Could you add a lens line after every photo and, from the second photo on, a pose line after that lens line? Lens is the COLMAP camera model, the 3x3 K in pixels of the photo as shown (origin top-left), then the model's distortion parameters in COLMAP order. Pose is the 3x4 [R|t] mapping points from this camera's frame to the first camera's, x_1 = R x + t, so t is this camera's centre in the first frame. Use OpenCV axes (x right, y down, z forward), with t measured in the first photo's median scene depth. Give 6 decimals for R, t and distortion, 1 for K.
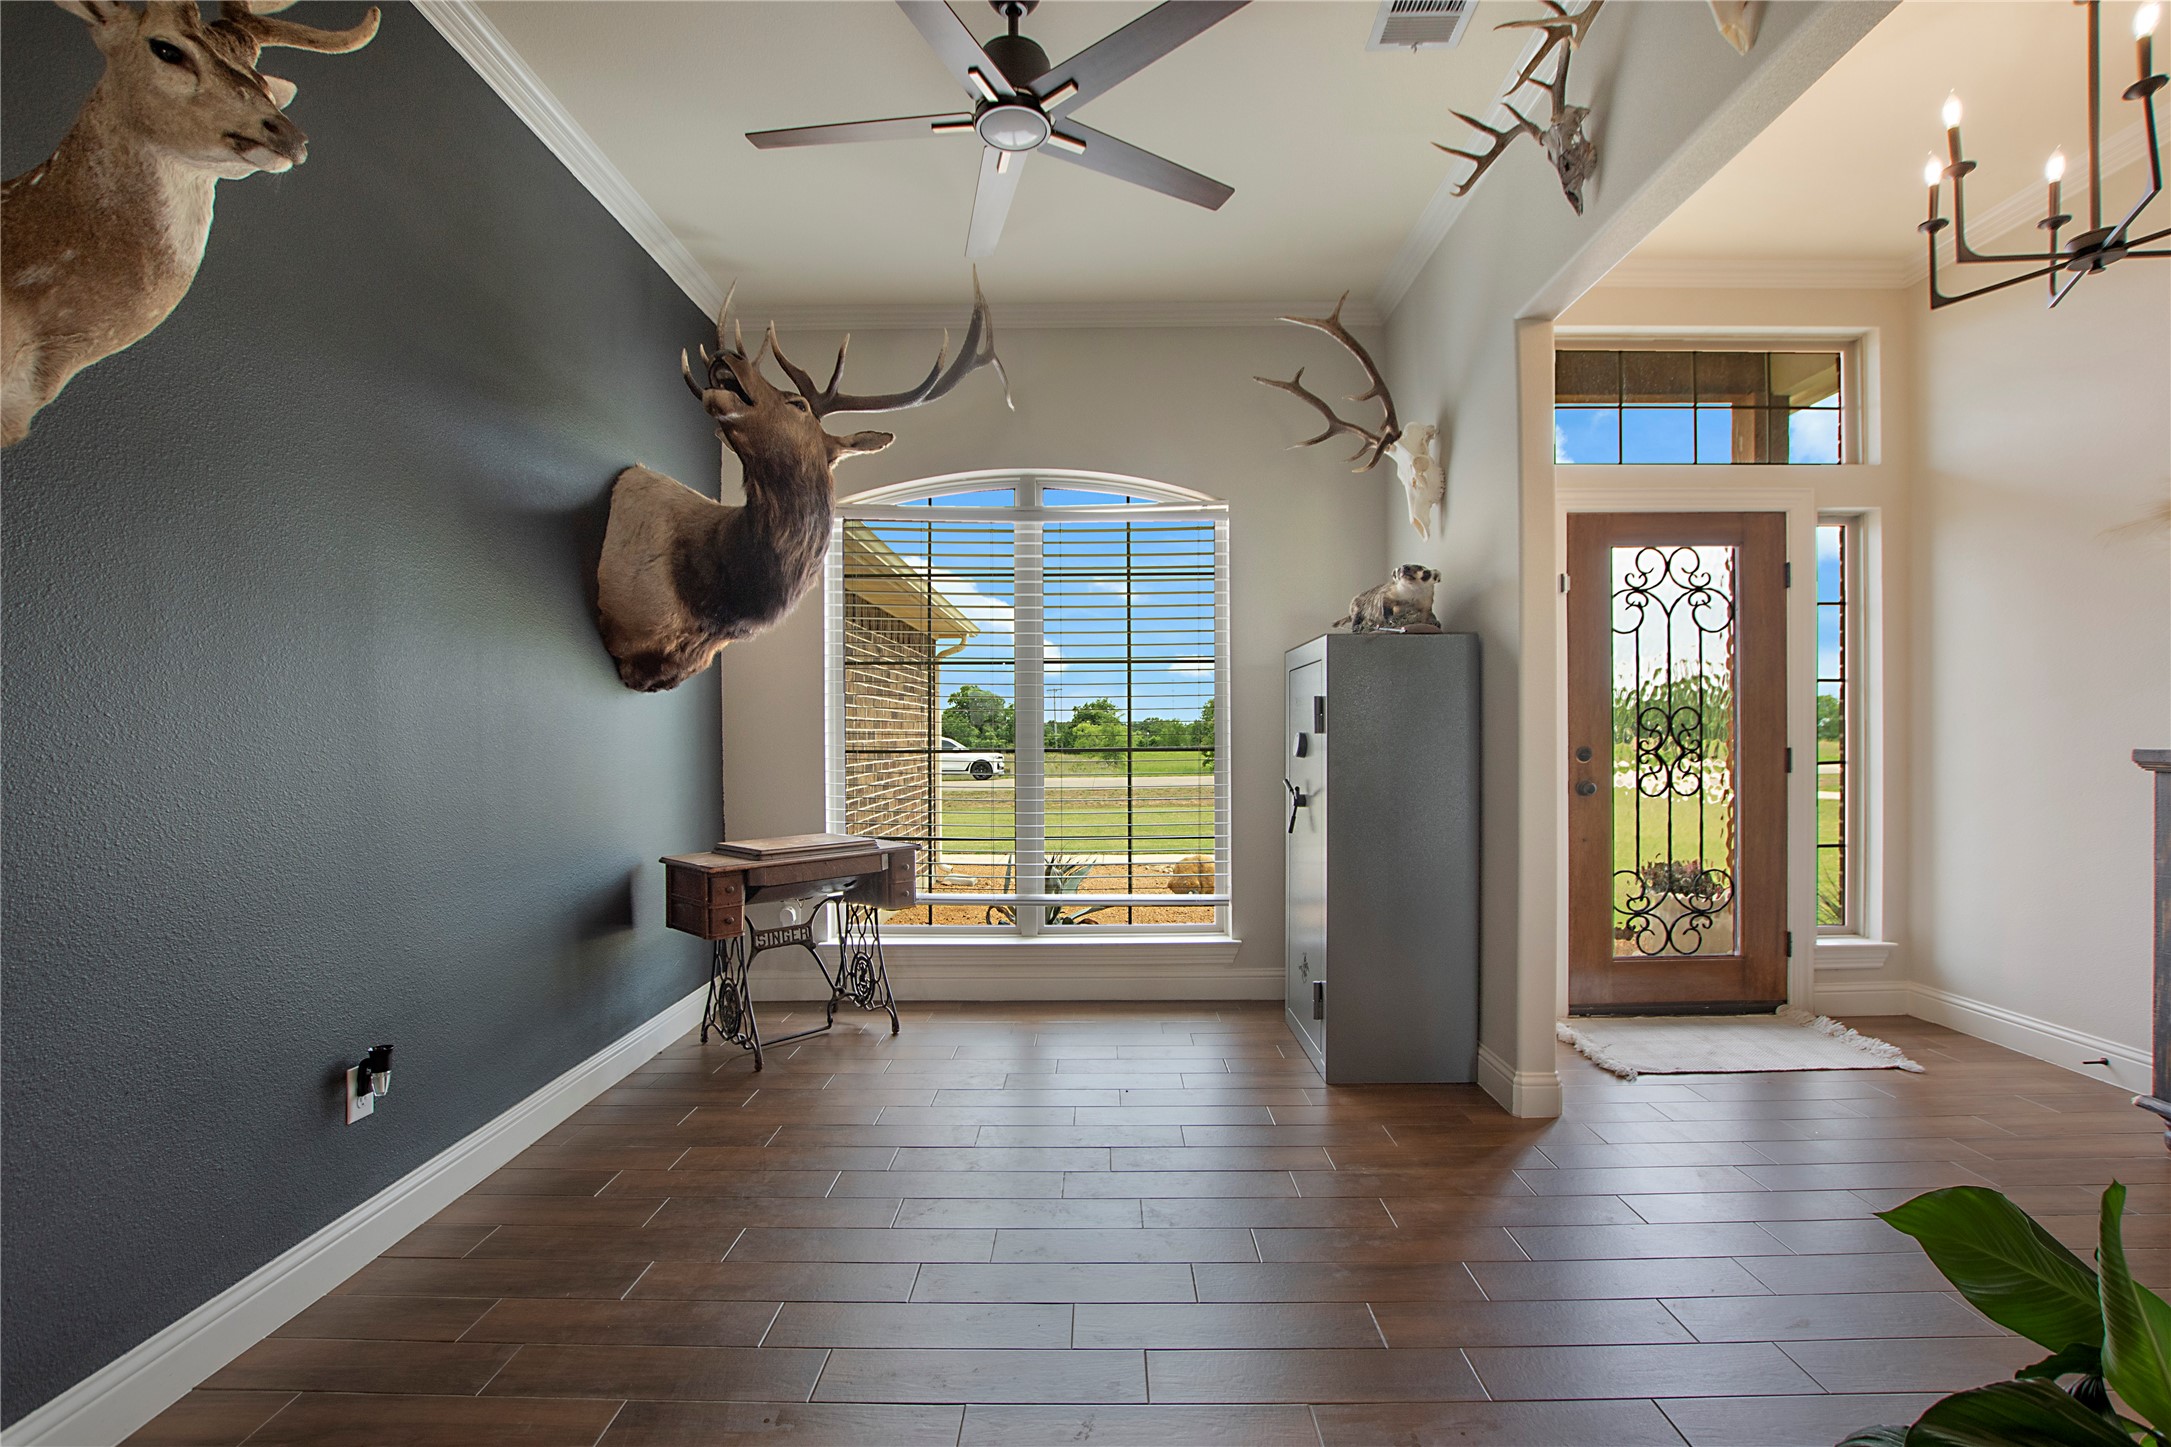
lens RADIAL K [[948.4, 0, 1087.4], [0, 948.4, 745.4], [0, 0, 1]] dist [-0.038914, 0.009883]
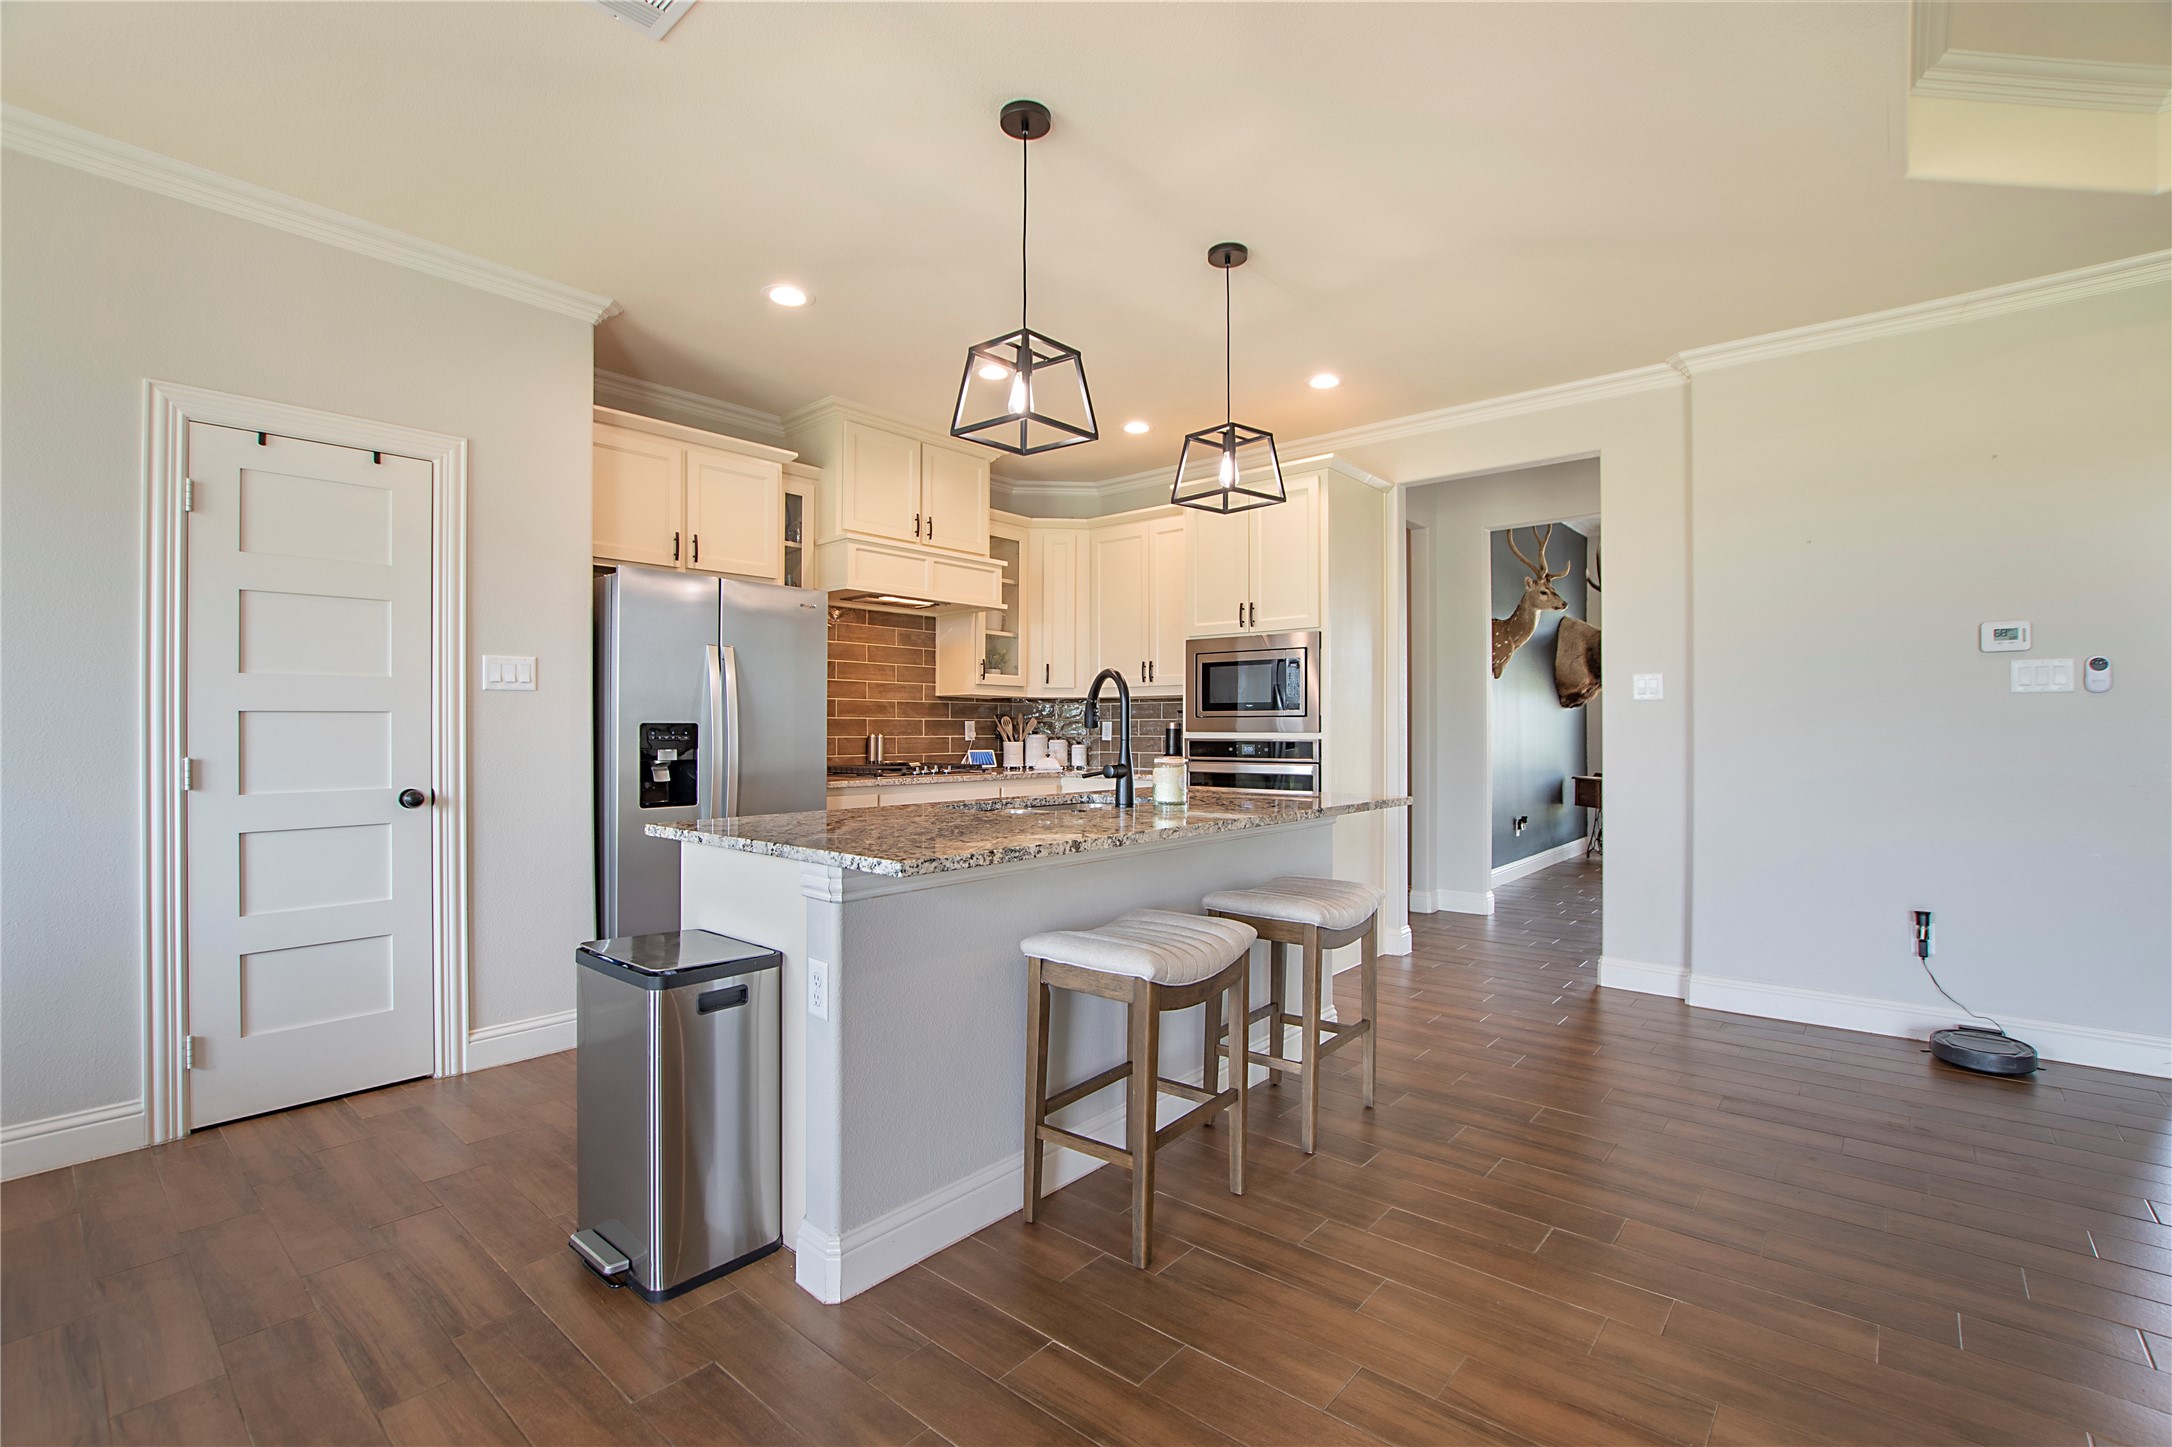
lens RADIAL K [[957.2, 0, 1099.9], [0, 957.2, 724.8], [0, 0, 1]] dist [-0.041619, 0.009196]
pose [[0.771578, 0.002852, -0.636128, 0.144704], [-0.006646, 0.999972, -0.003577, 0.004224], [0.636100, 0.006987, 0.771575, -1.486786]]
